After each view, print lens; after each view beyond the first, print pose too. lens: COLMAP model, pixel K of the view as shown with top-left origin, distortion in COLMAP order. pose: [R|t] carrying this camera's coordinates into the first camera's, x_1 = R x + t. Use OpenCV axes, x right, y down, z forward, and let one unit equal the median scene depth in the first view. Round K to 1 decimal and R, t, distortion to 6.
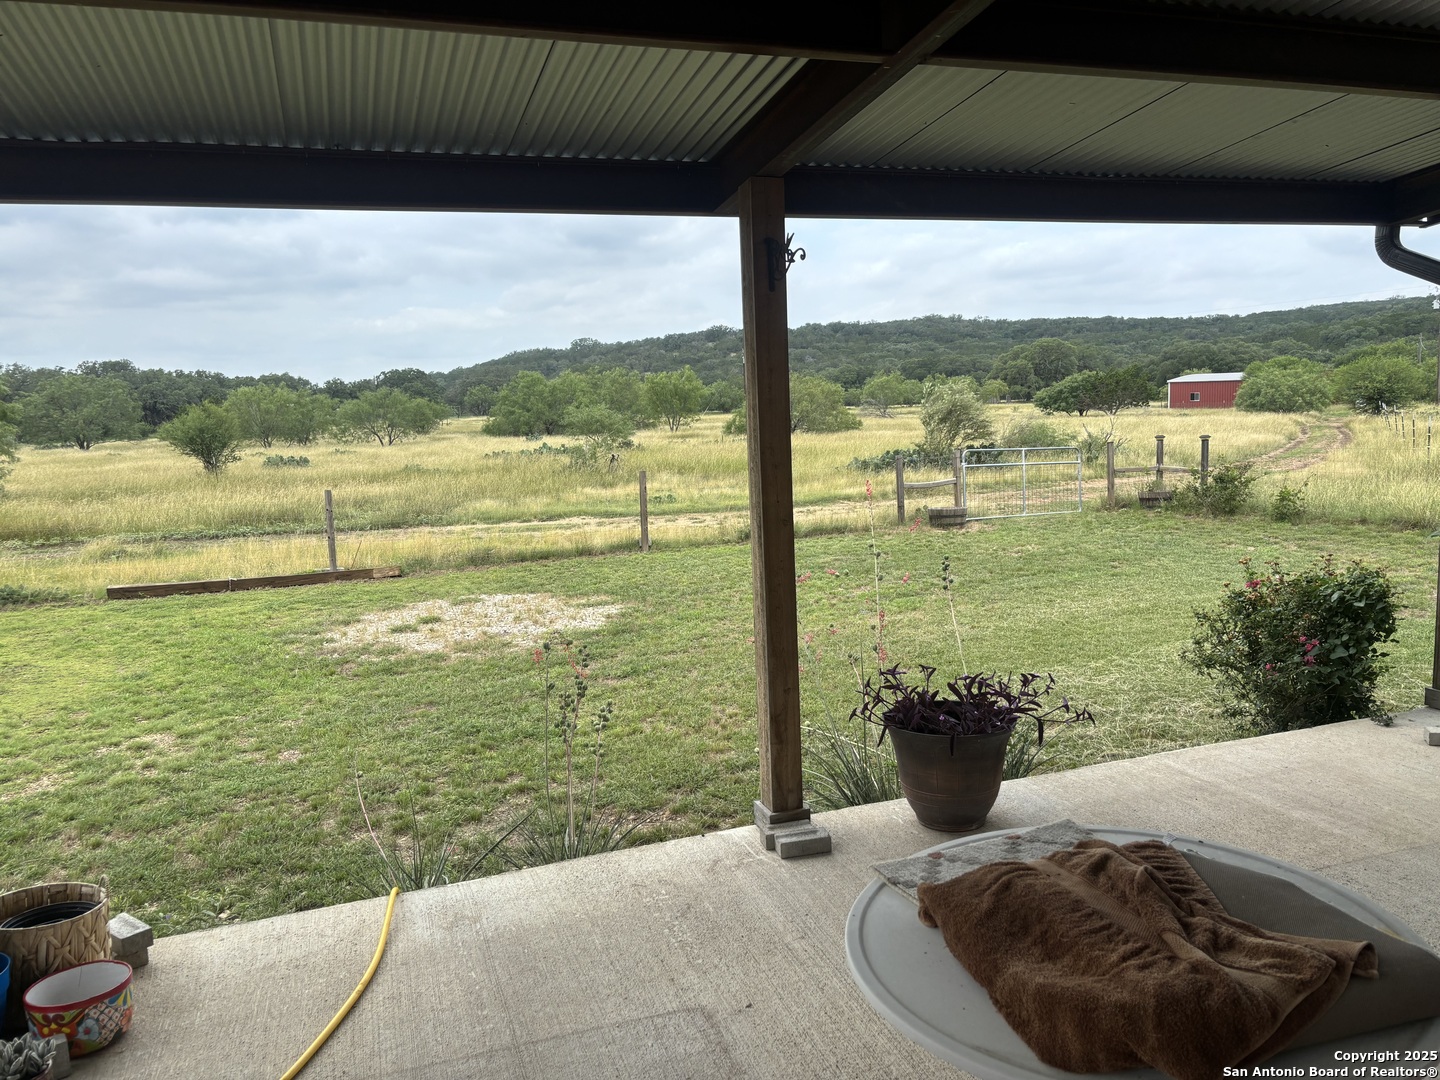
lens RADIAL K [[1086.7, 0, 734.2], [0, 1086.7, 541.2], [0, 0, 1]] dist [0.069011, -0.083235]
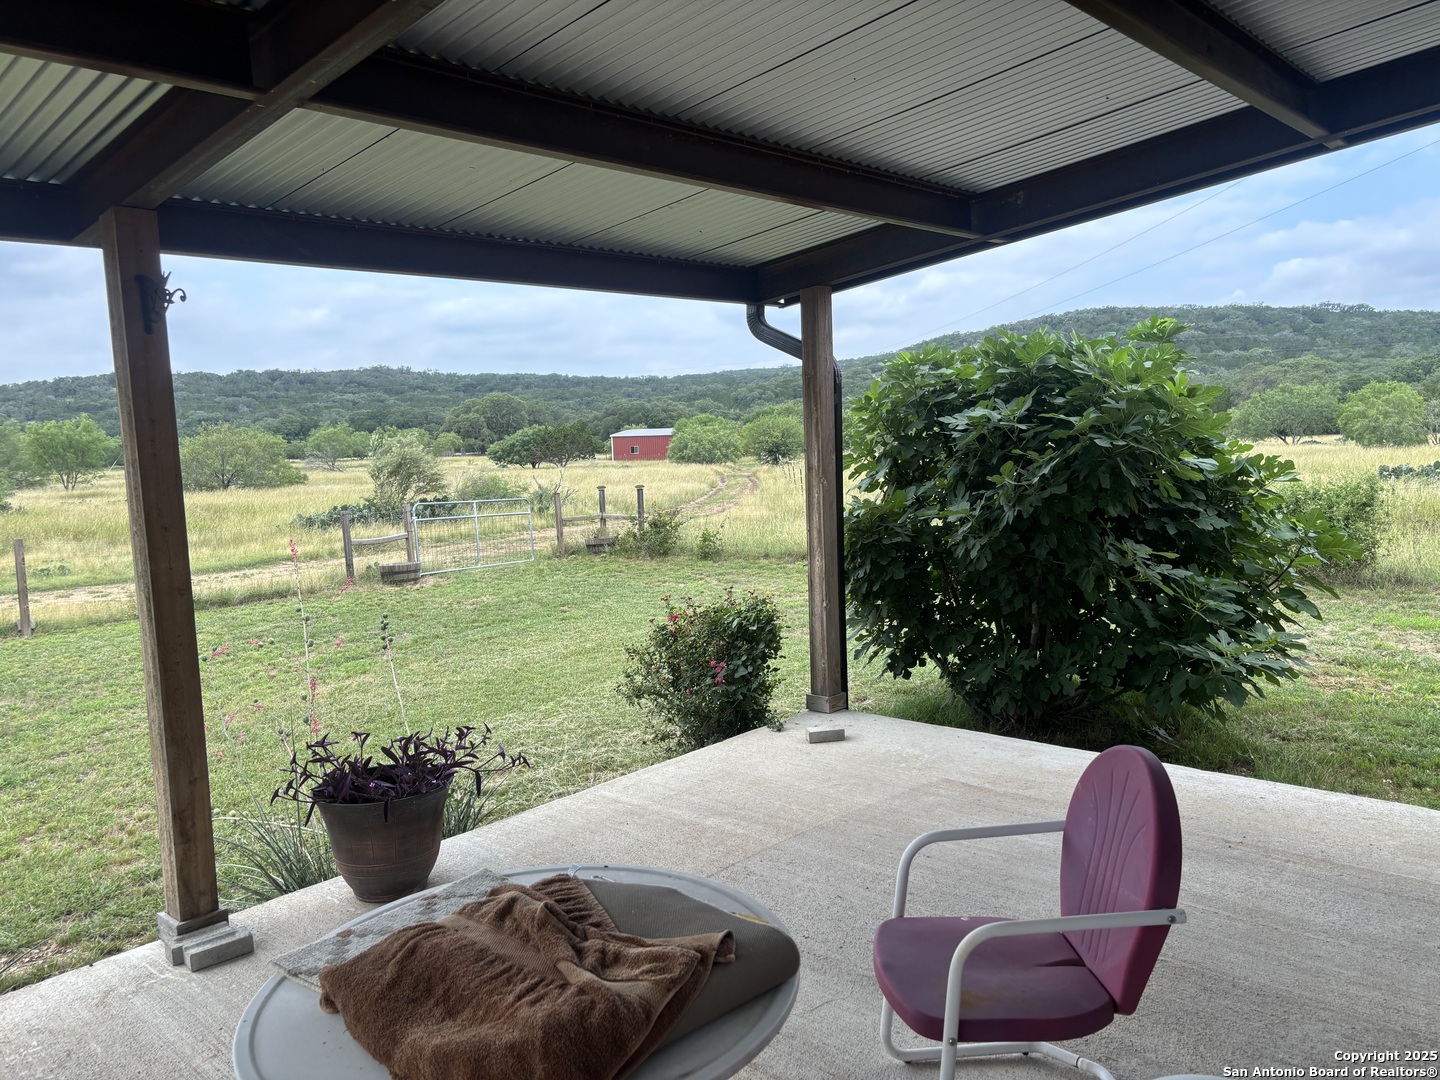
lens RADIAL K [[1086.7, 0, 735.7], [0, 1086.7, 552.3], [0, 0, 1]] dist [0.069011, -0.083235]
pose [[0.883953, -0.049423, 0.464957, 0.008111], [0.066881, 0.997537, -0.021117, -0.000018], [-0.462769, 0.049764, 0.885081, -0.002299]]
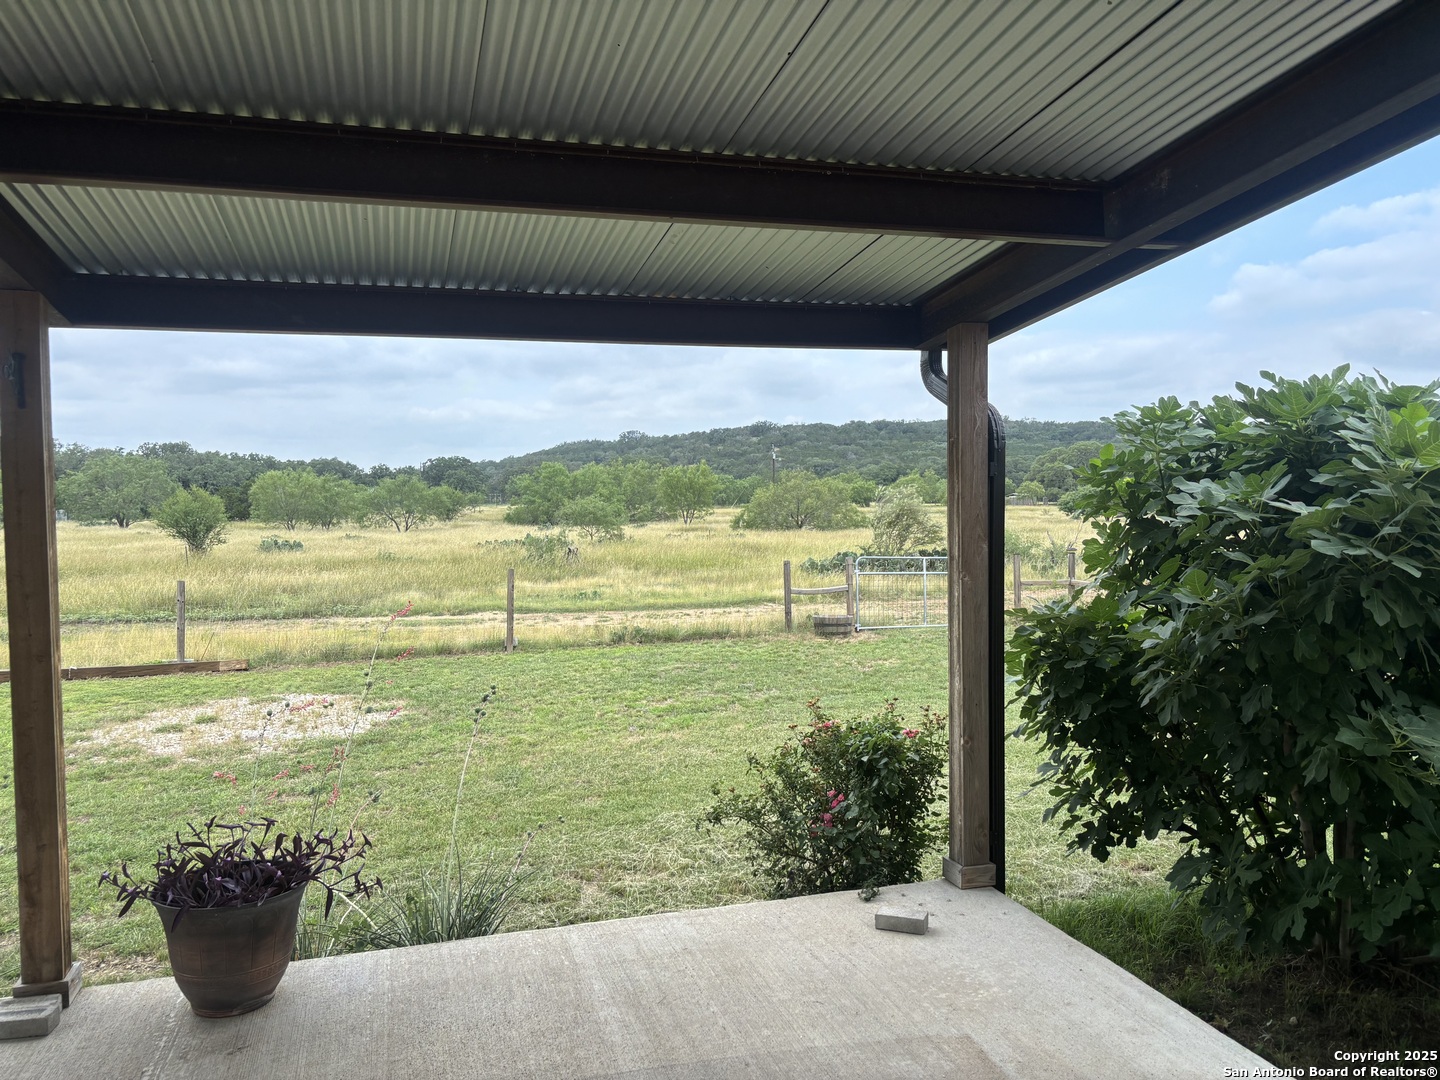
lens RADIAL K [[1086.7, 0, 722.5], [0, 1086.7, 537.9], [0, 0, 1]] dist [0.069011, -0.083235]
pose [[0.998052, 0.028207, -0.055638, 0.161642], [-0.032971, 0.995692, -0.086664, -0.013753], [0.052954, 0.088330, 0.994683, 0.026280]]
